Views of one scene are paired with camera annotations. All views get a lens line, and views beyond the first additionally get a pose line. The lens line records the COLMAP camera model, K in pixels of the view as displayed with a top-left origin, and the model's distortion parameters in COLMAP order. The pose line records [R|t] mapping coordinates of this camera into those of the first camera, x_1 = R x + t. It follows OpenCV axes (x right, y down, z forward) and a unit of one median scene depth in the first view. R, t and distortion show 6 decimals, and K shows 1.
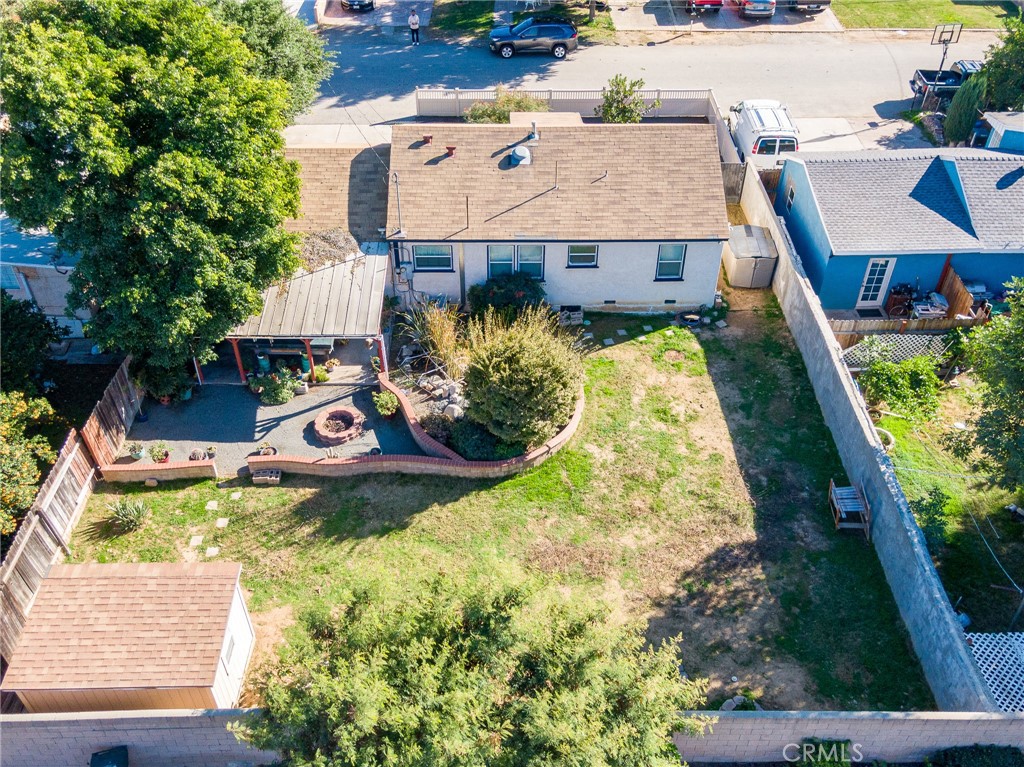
lens RADIAL K [[923.2, 0, 512.0], [0, 923.2, 383.5], [0, 0, 1]] dist [0.019345, 0.005417]
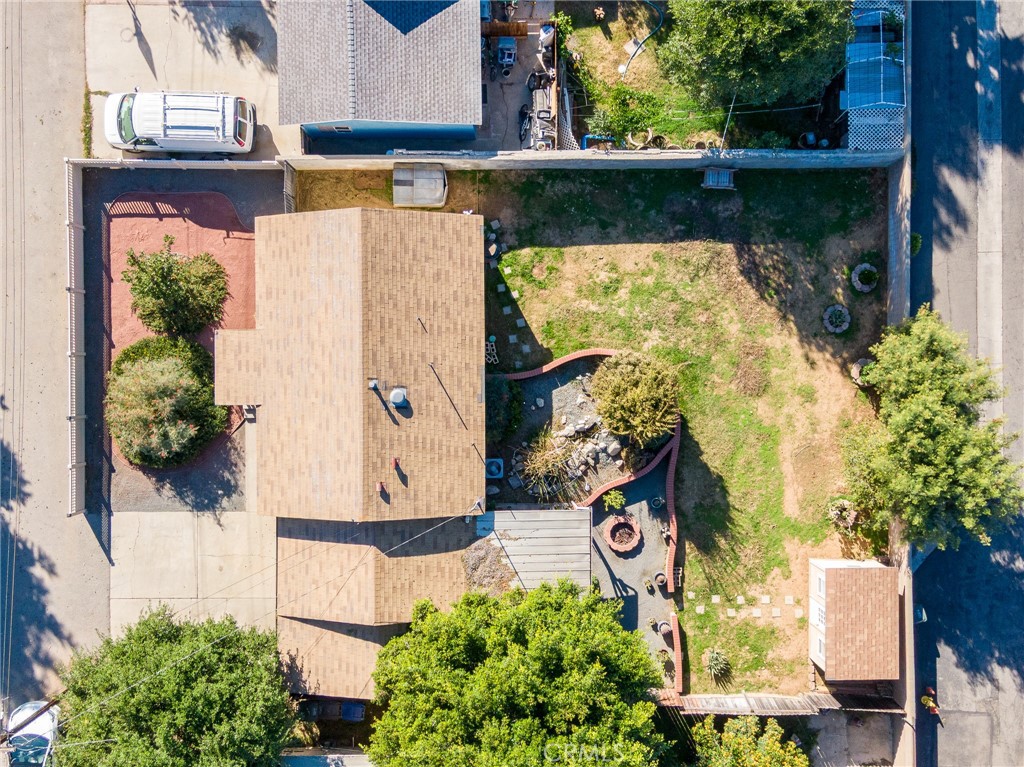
lens RADIAL K [[1052.4, 0, 512.0], [0, 1052.4, 383.5], [0, 0, 1]] dist [0.035130, 0.007984]
pose [[0.008871, -0.999938, -0.006711, 0.036916], [0.662372, 0.000848, 0.749175, -1.137835], [-0.749123, -0.011091, 0.662338, 0.106214]]
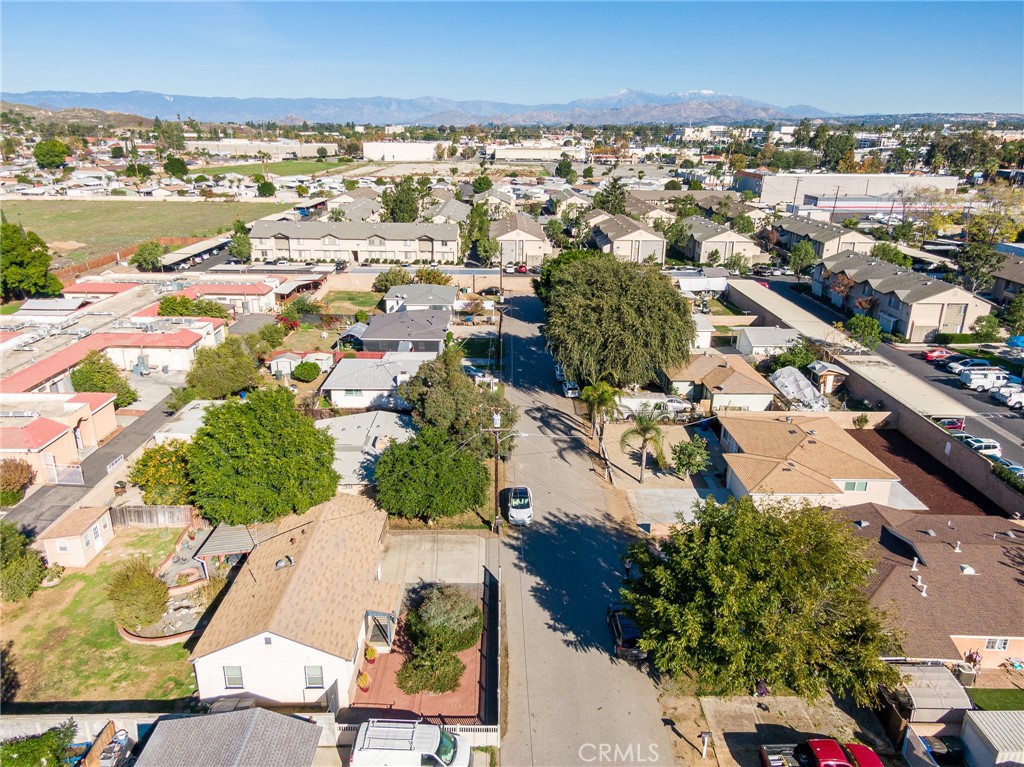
lens RADIAL K [[732.8, 0, 512.0], [0, 732.8, 383.5], [0, 0, 1]] dist [0.046431, -0.027790]
pose [[-0.001491, 0.325783, -0.945443, 1.327452], [-0.660513, 0.709532, 0.245534, -1.215949], [0.750813, 0.624844, 0.214126, 0.864985]]
